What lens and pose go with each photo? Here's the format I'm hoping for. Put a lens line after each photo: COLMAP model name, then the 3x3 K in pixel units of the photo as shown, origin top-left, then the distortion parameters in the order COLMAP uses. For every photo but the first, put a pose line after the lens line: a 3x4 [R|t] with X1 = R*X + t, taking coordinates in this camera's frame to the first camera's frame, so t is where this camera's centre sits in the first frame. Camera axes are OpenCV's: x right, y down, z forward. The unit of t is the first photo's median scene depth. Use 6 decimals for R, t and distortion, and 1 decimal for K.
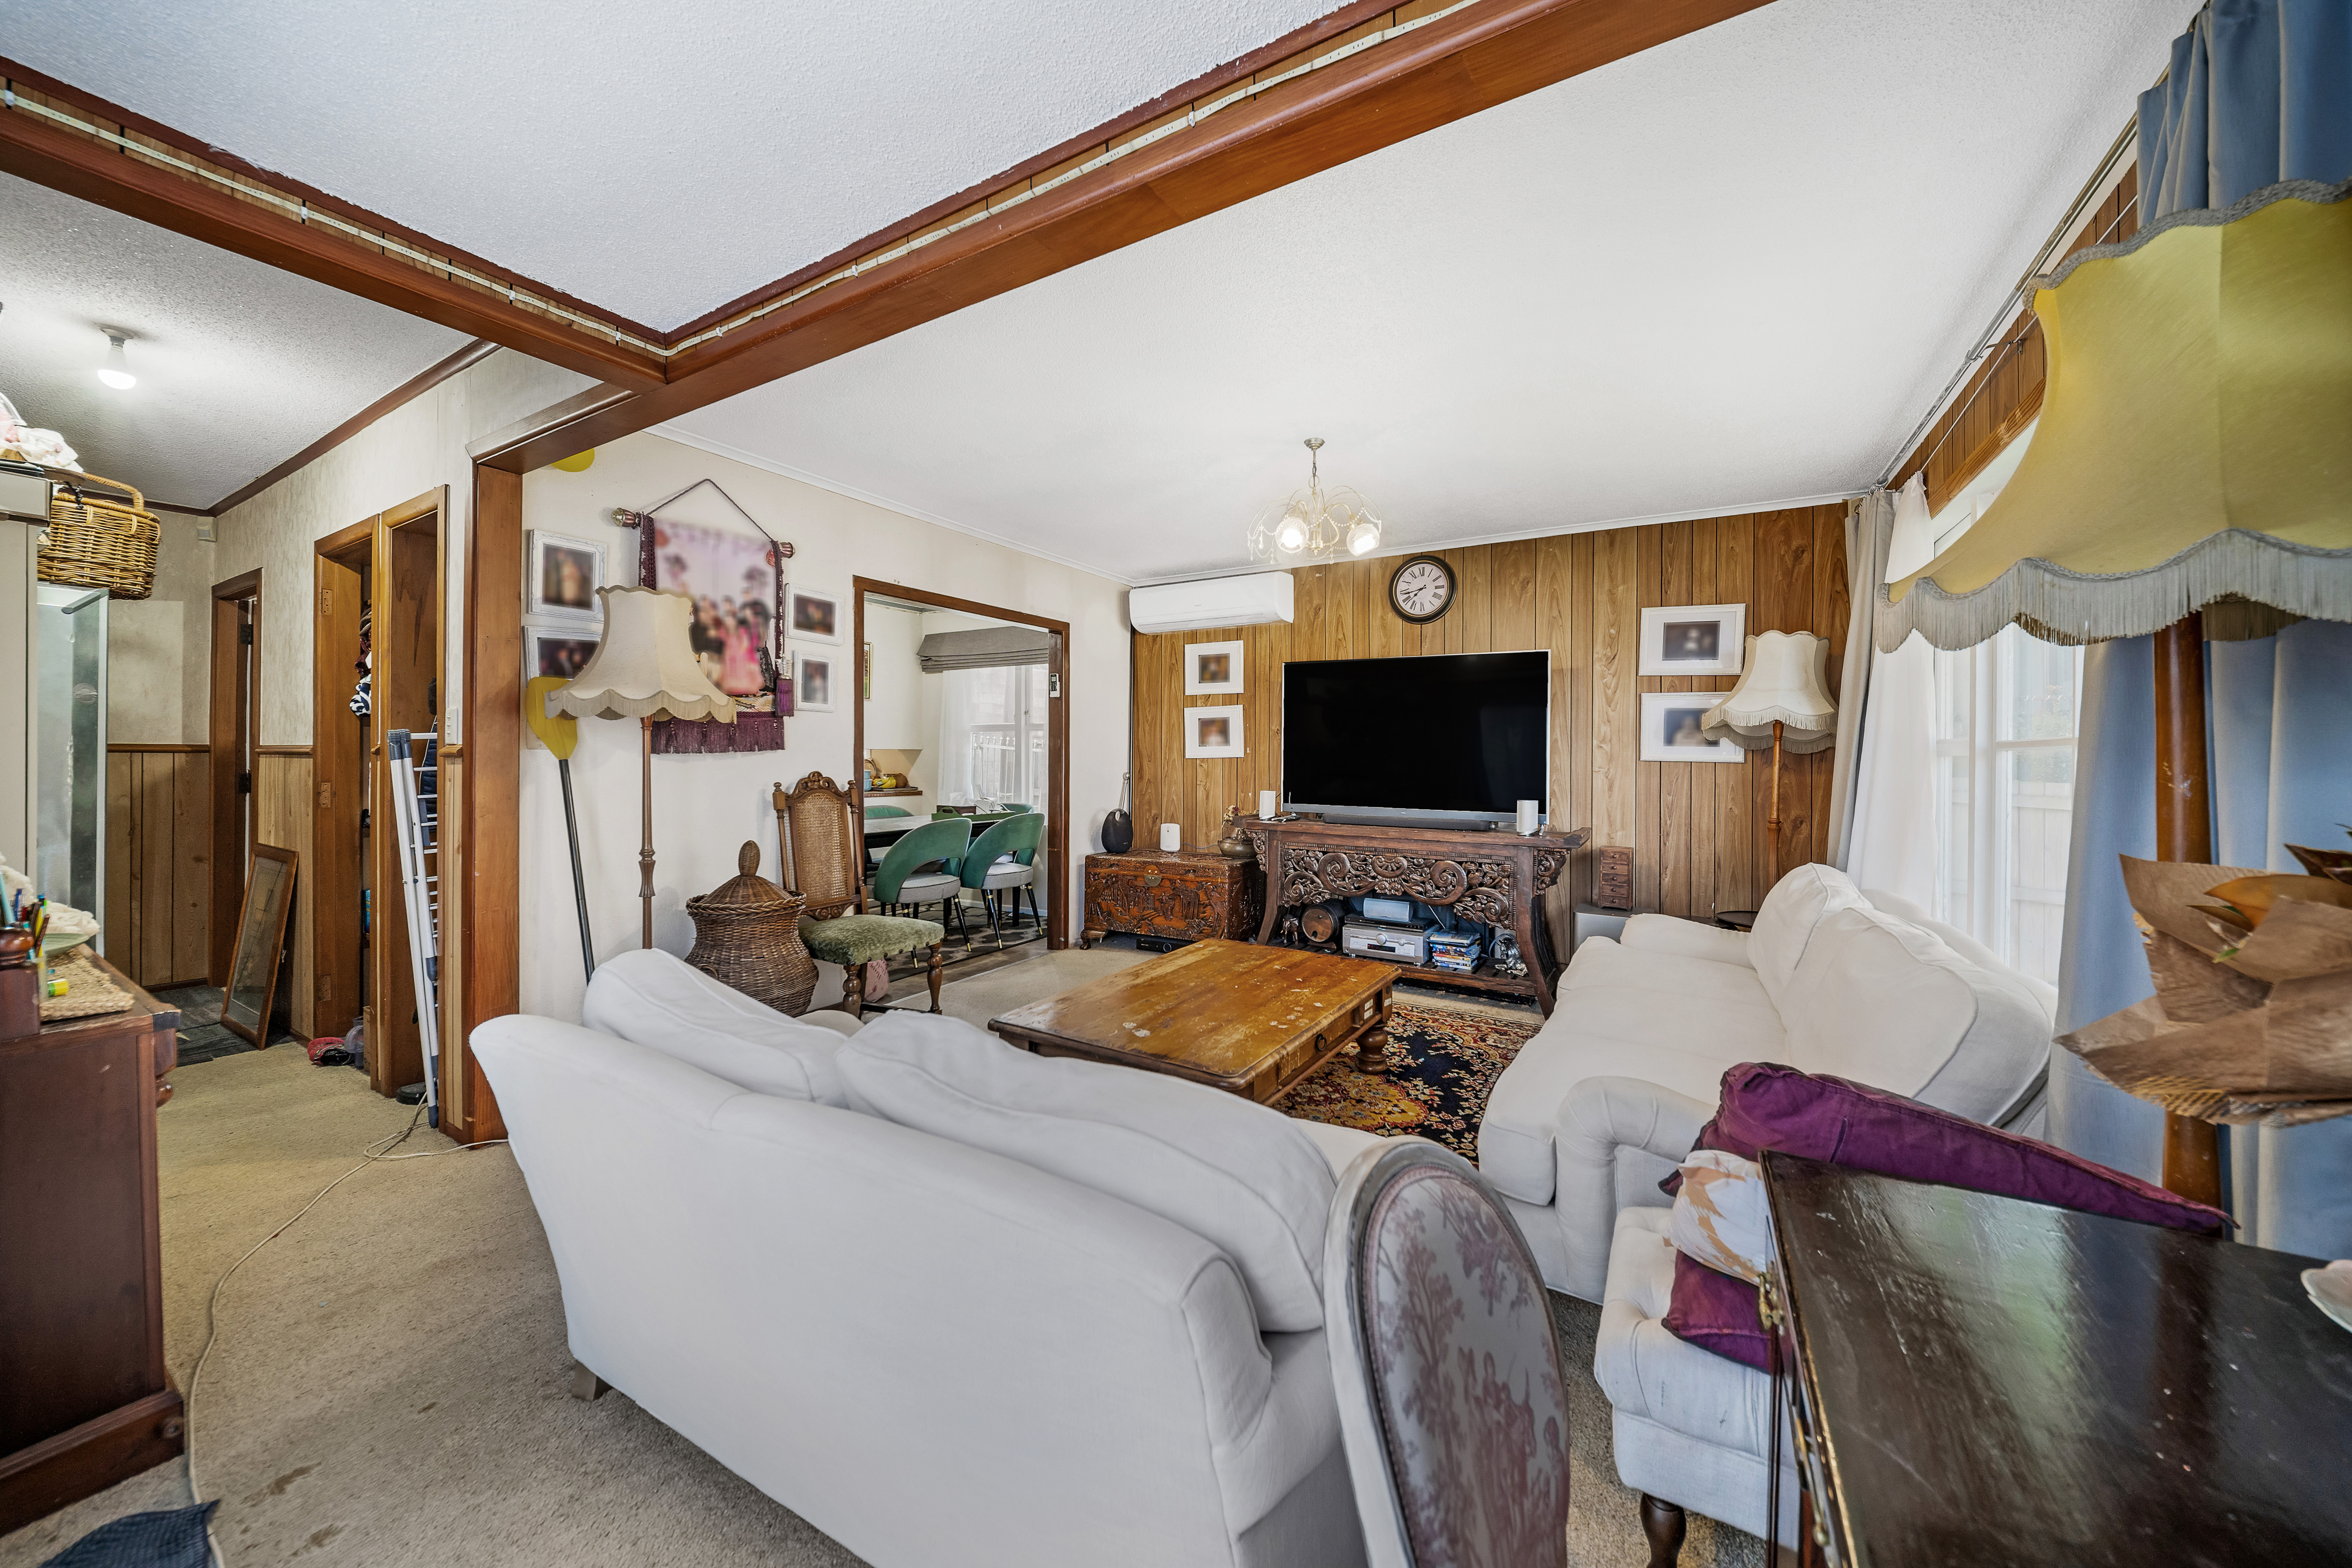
lens RADIAL K [[824.5, 0, 1173.7], [0, 824.5, 765.8], [0, 0, 1]] dist [-0.000404, -0.003721]
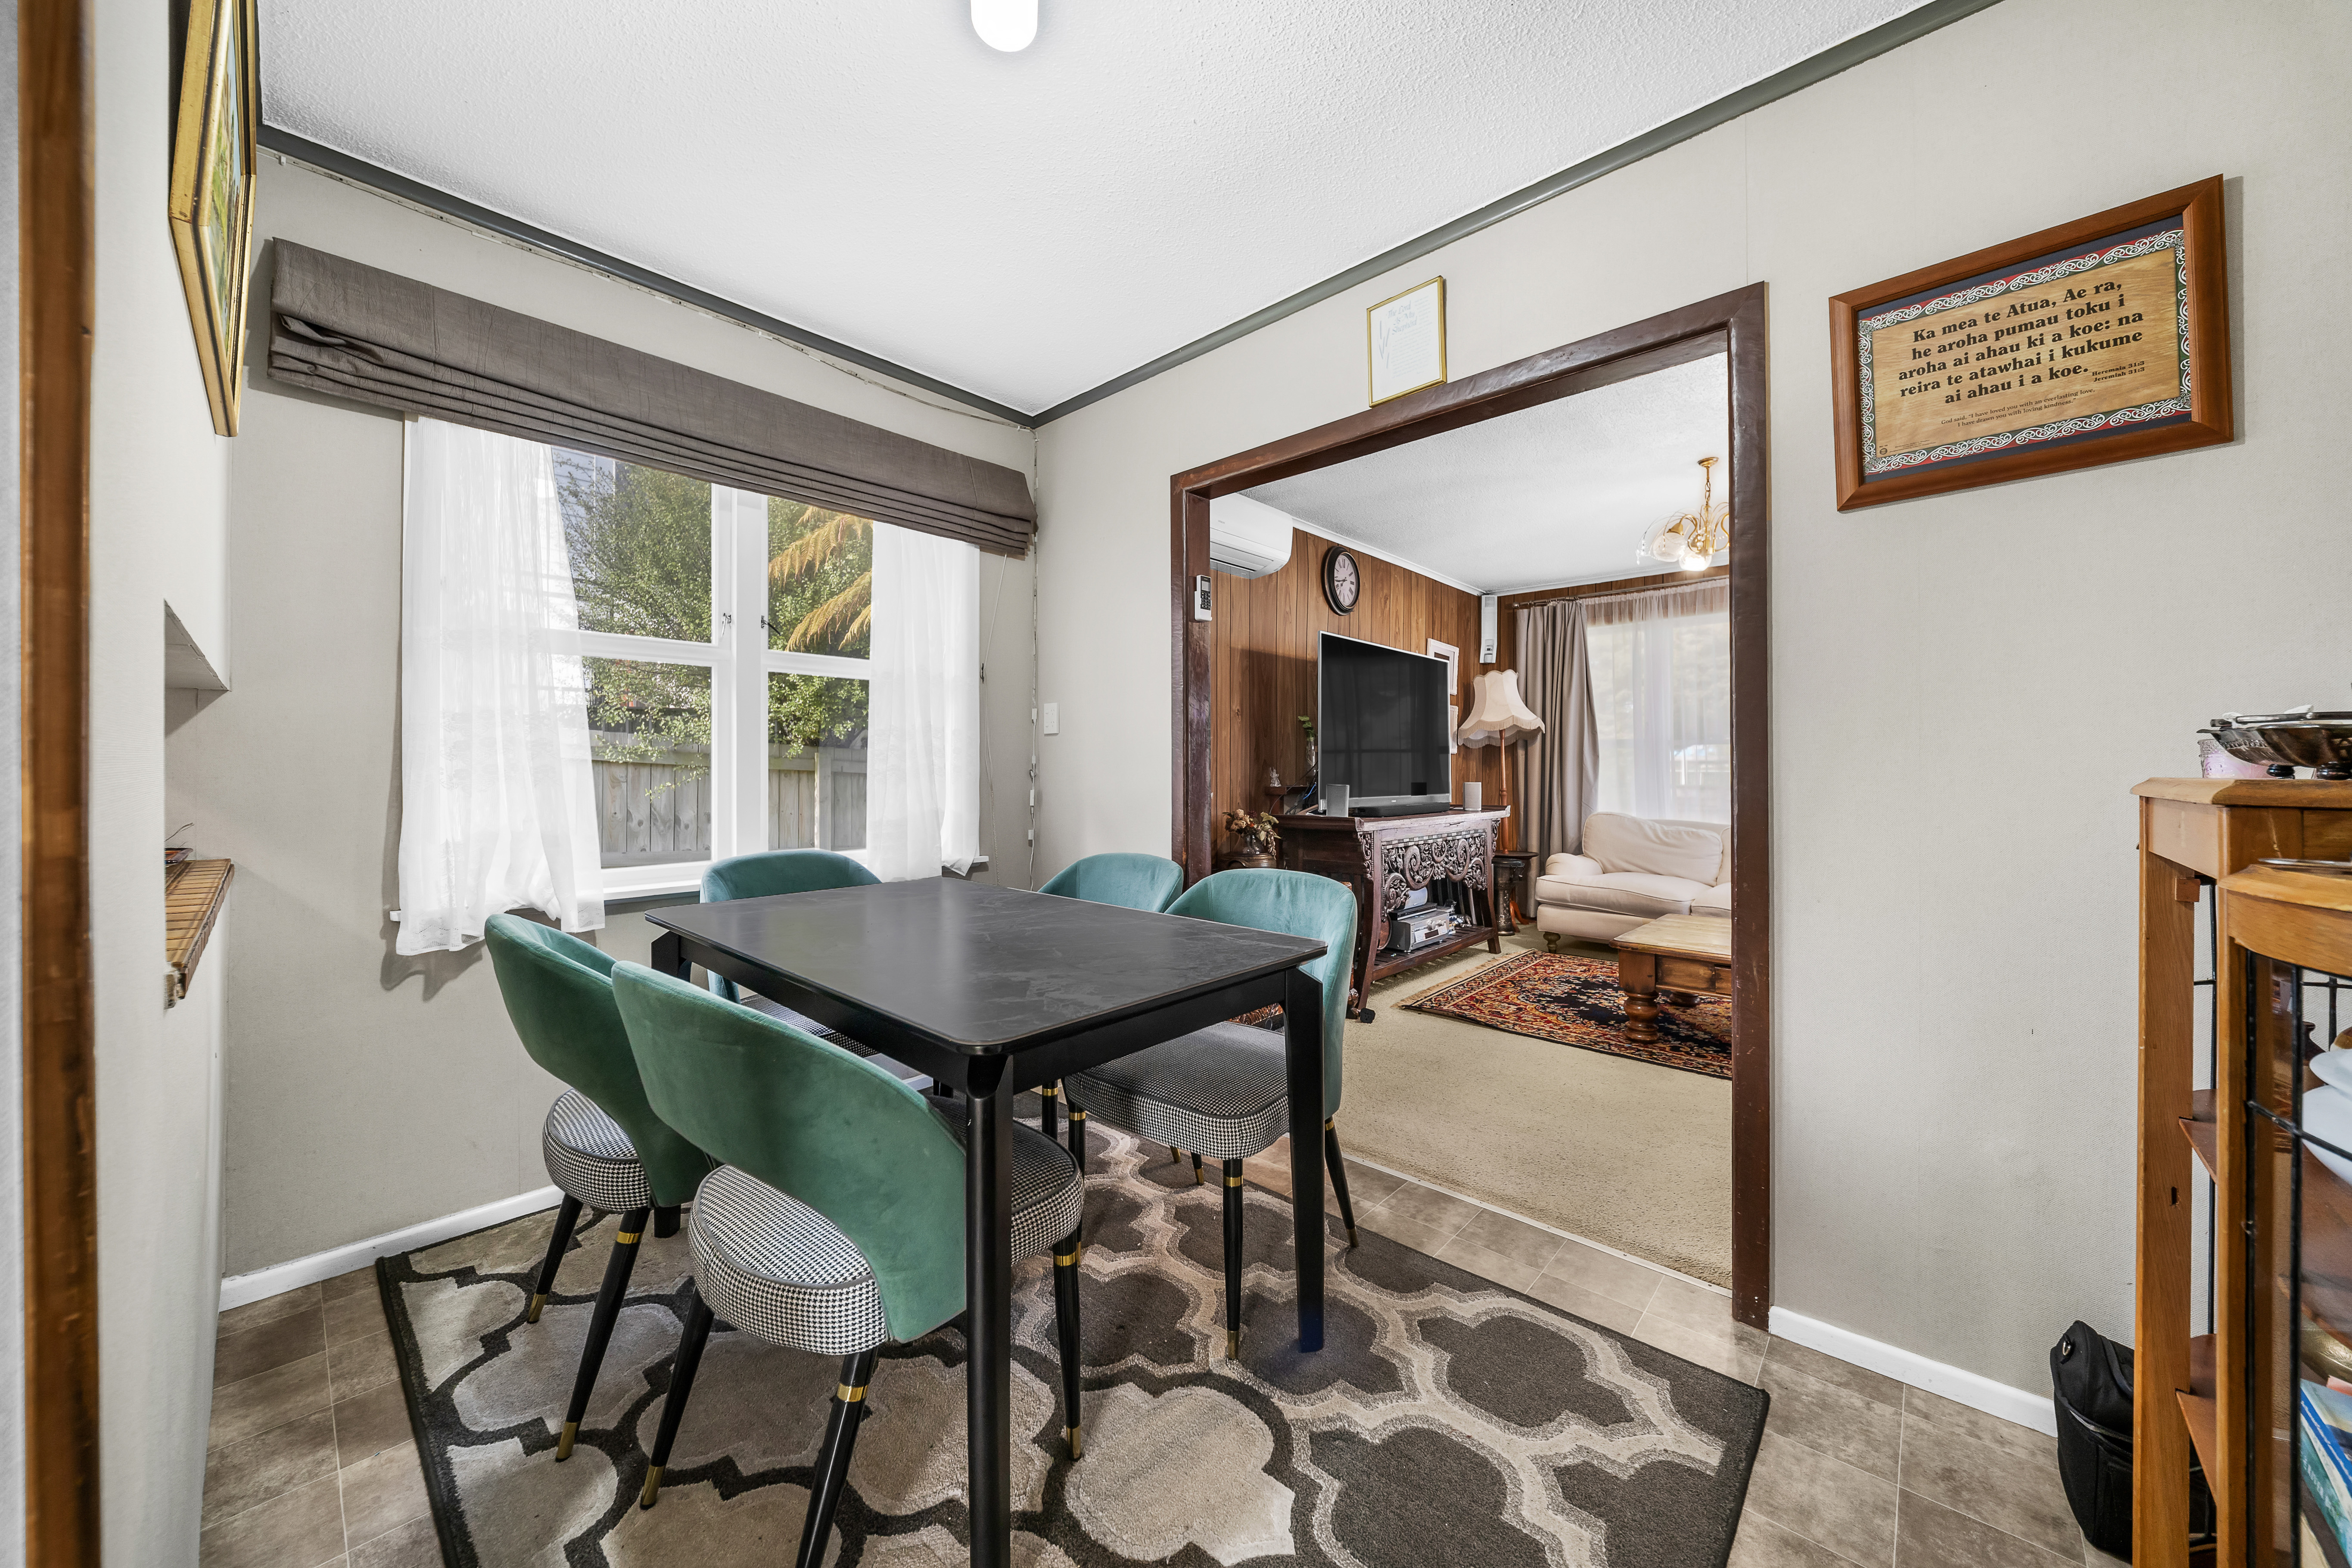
lens RADIAL K [[824.5, 0, 1173.7], [0, 824.5, 765.8], [0, 0, 1]] dist [-0.000404, -0.003721]
pose [[0.202356, 0.000104, 0.979312, -0.731012], [0.018102, 0.999829, -0.003846, 0.012487], [-0.979145, 0.018505, 0.202319, 1.008573]]
